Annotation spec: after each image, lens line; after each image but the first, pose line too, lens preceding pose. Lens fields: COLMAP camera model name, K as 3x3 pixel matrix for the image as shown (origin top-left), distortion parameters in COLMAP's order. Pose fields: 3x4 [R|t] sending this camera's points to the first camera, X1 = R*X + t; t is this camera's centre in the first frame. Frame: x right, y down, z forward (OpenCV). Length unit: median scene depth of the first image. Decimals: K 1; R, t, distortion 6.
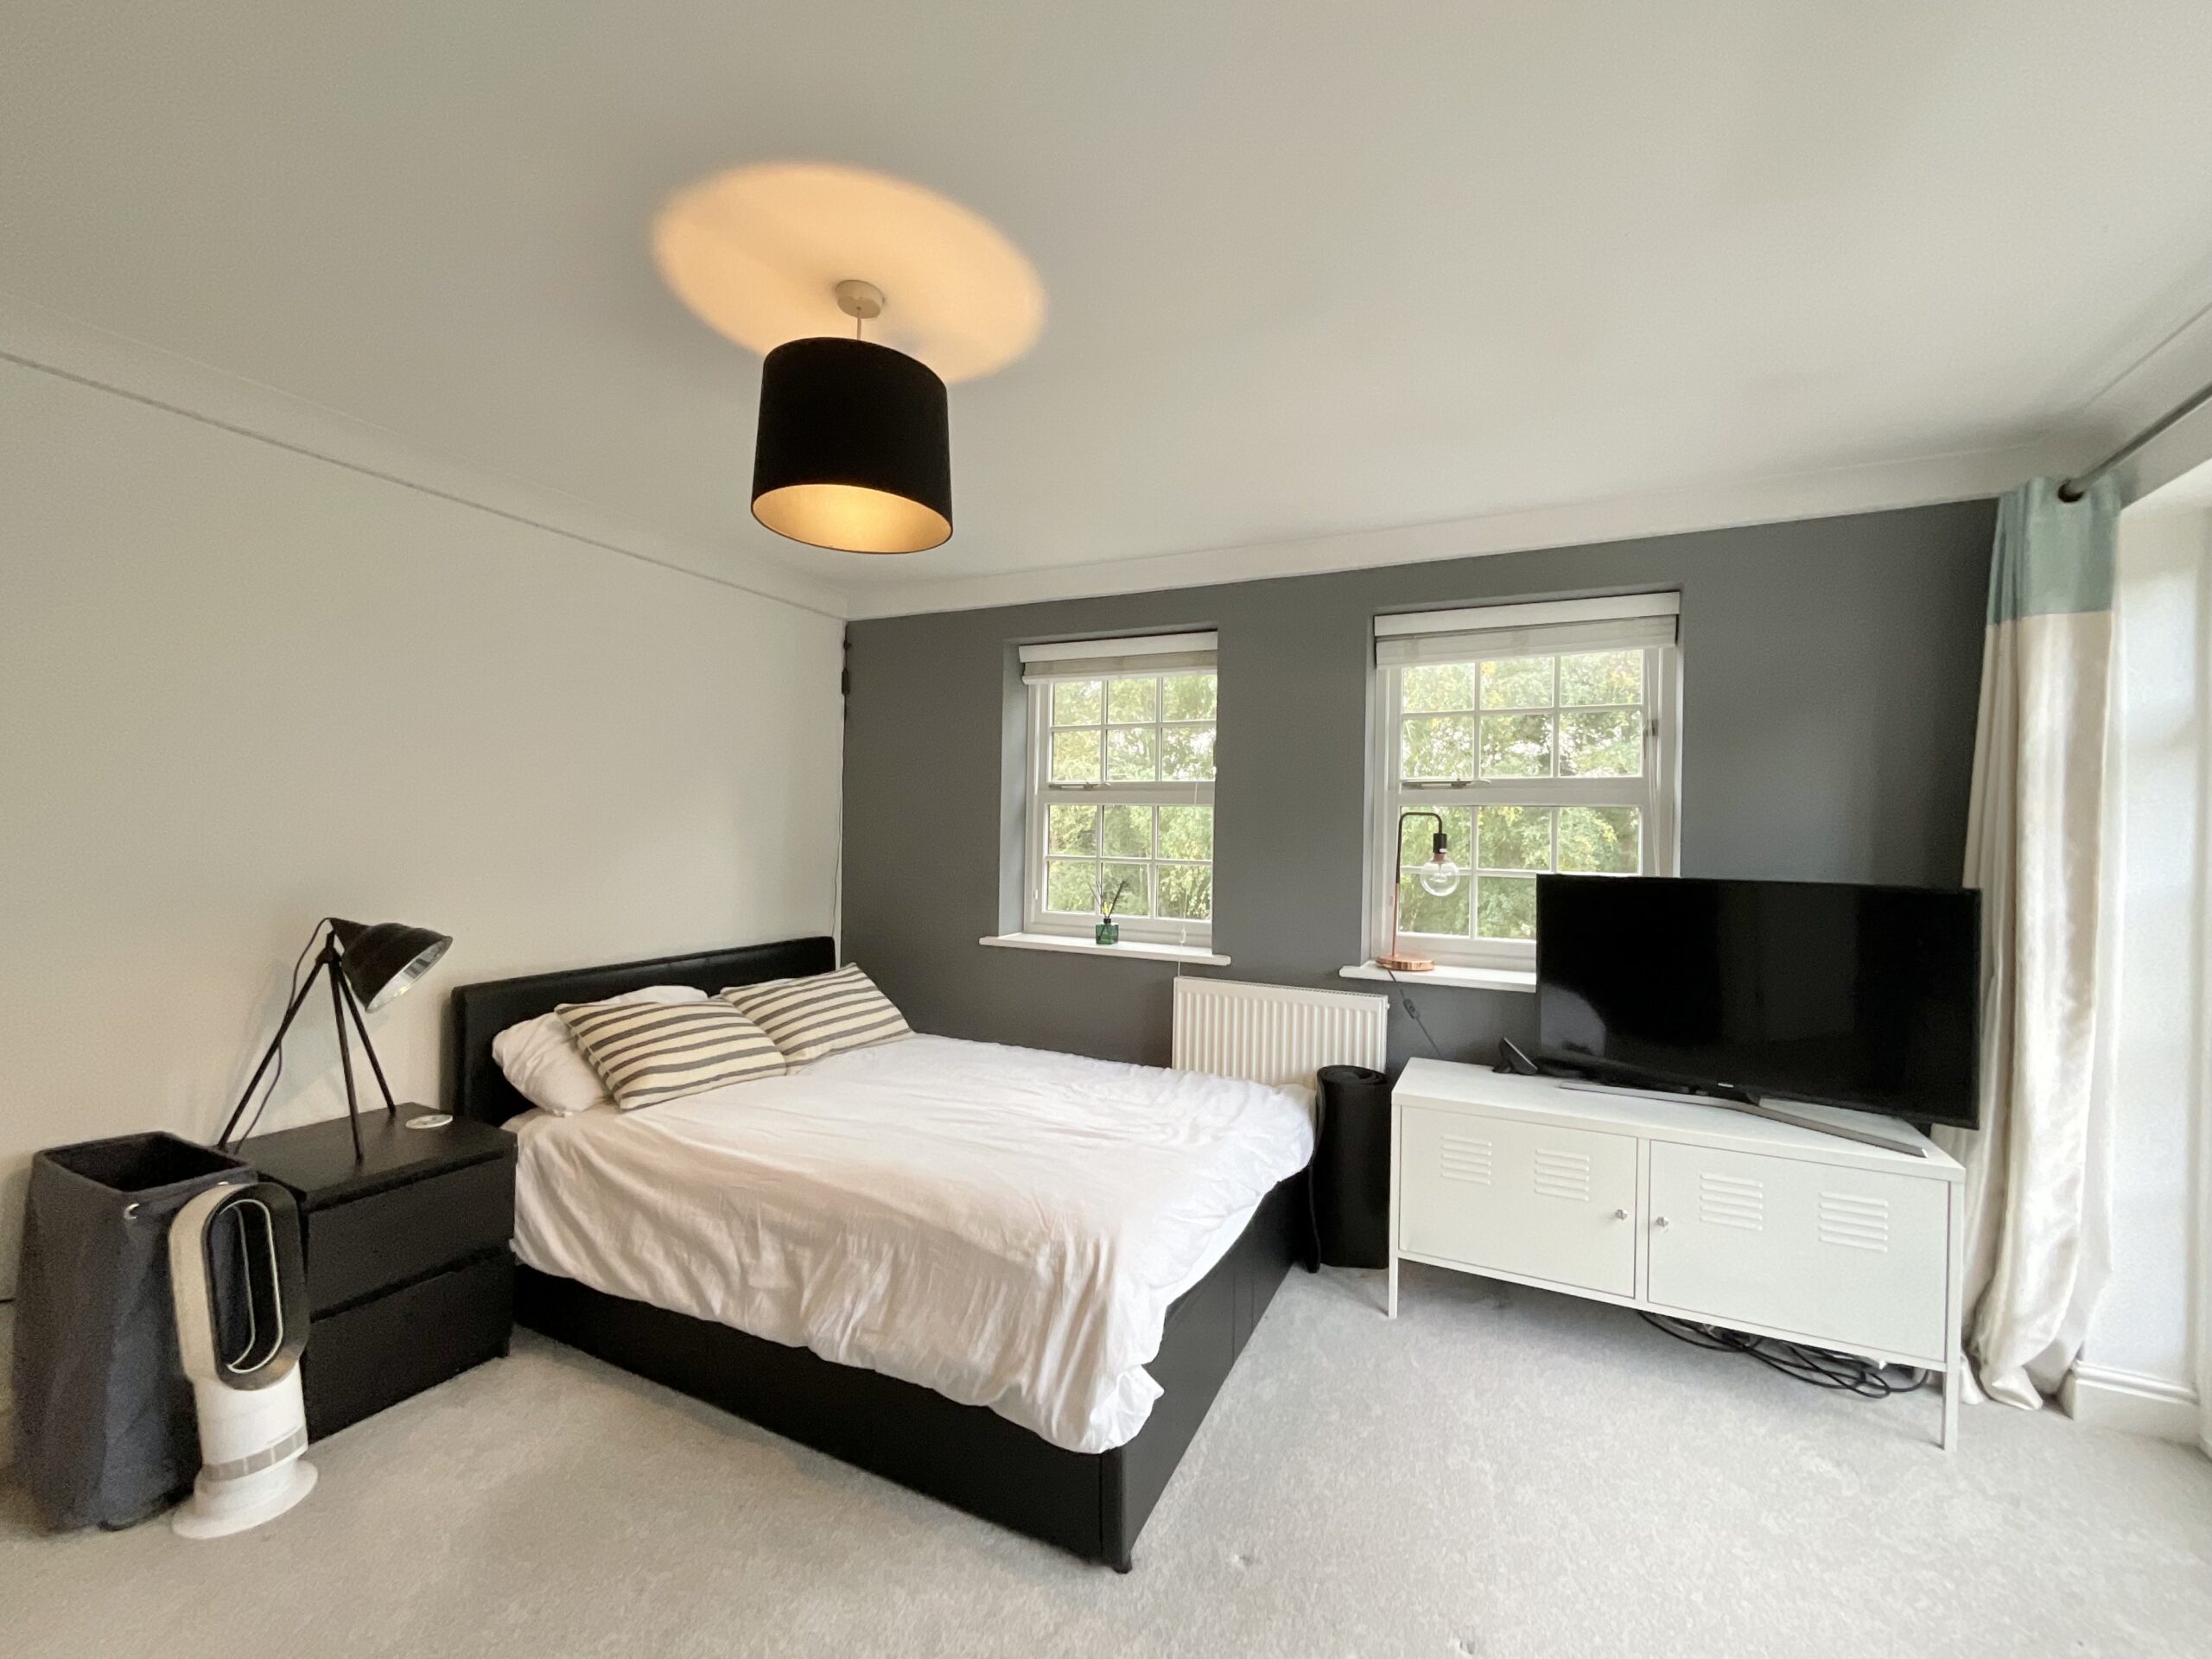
lens RADIAL K [[901.0, 0, 1106.0], [0, 901.0, 829.5], [0, 0, 1]] dist [-0.000389, 0.000003]
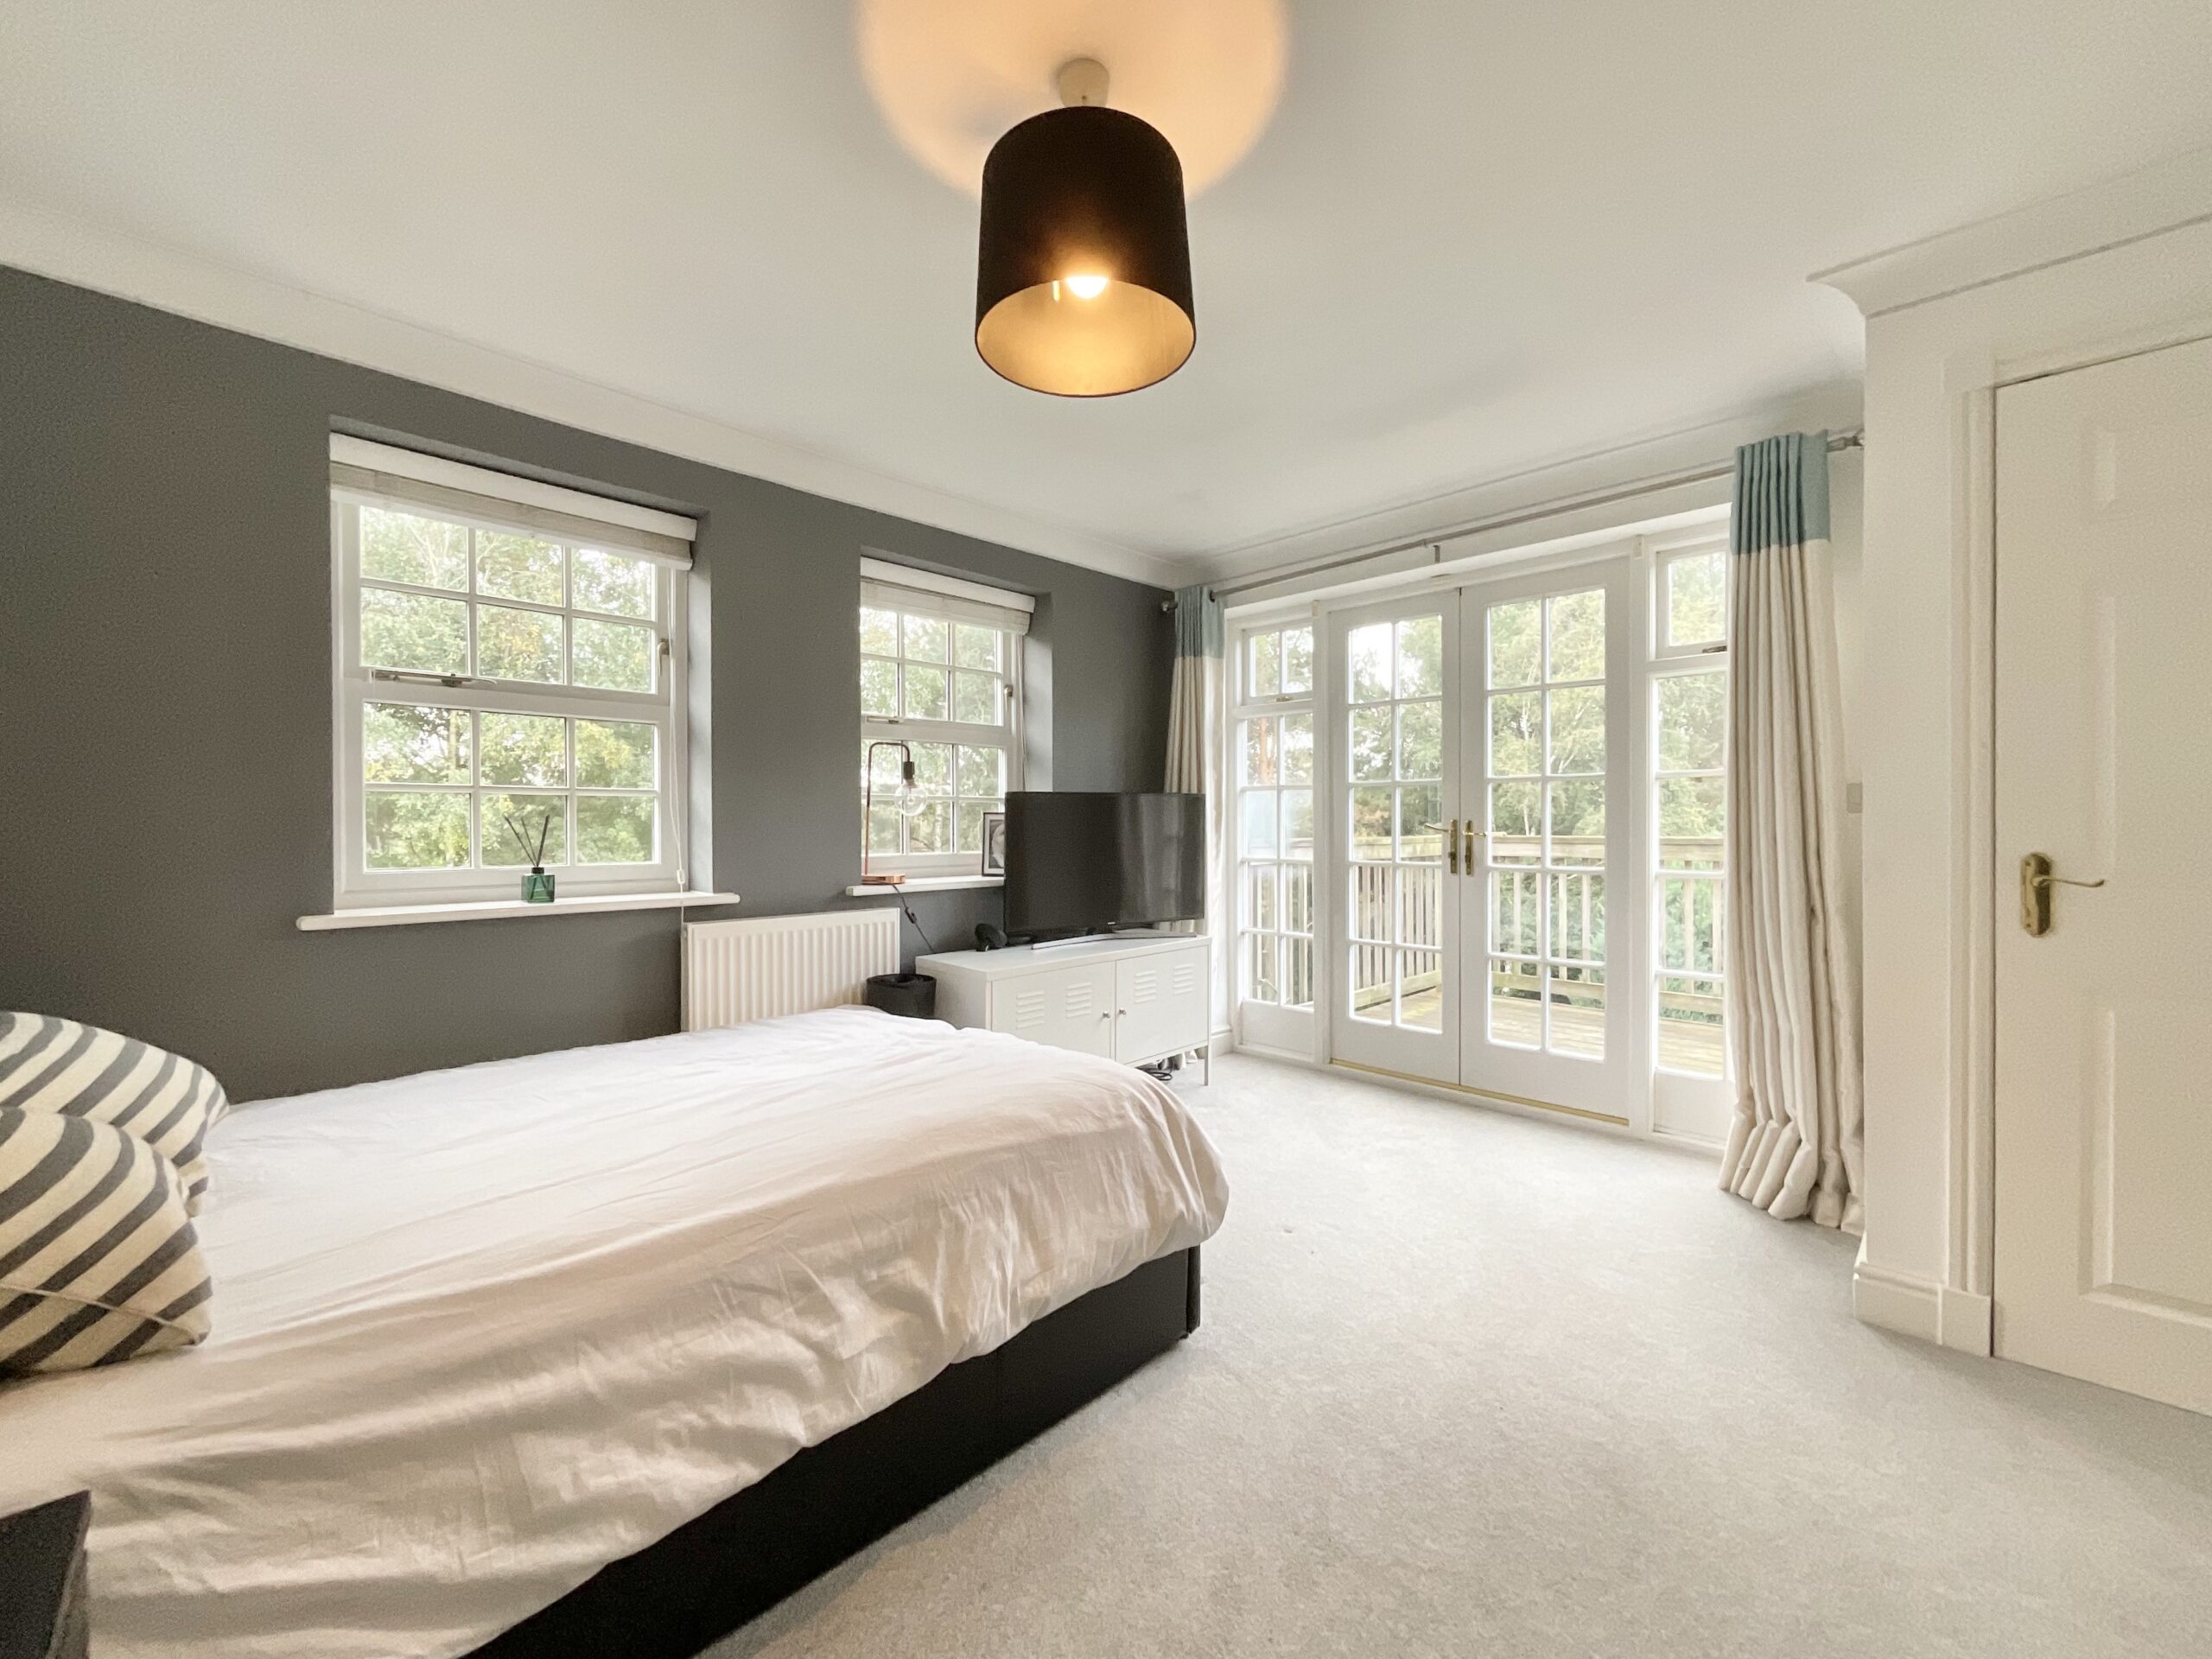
lens RADIAL K [[901.0, 0, 1106.0], [0, 901.0, 829.5], [0, 0, 1]] dist [-0.000389, 0.000003]
pose [[0.319148, -0.026569, 0.947332, -0.873275], [0.006712, 0.999645, 0.025775, 0.086389], [-0.947681, -0.001868, 0.319213, 0.547632]]
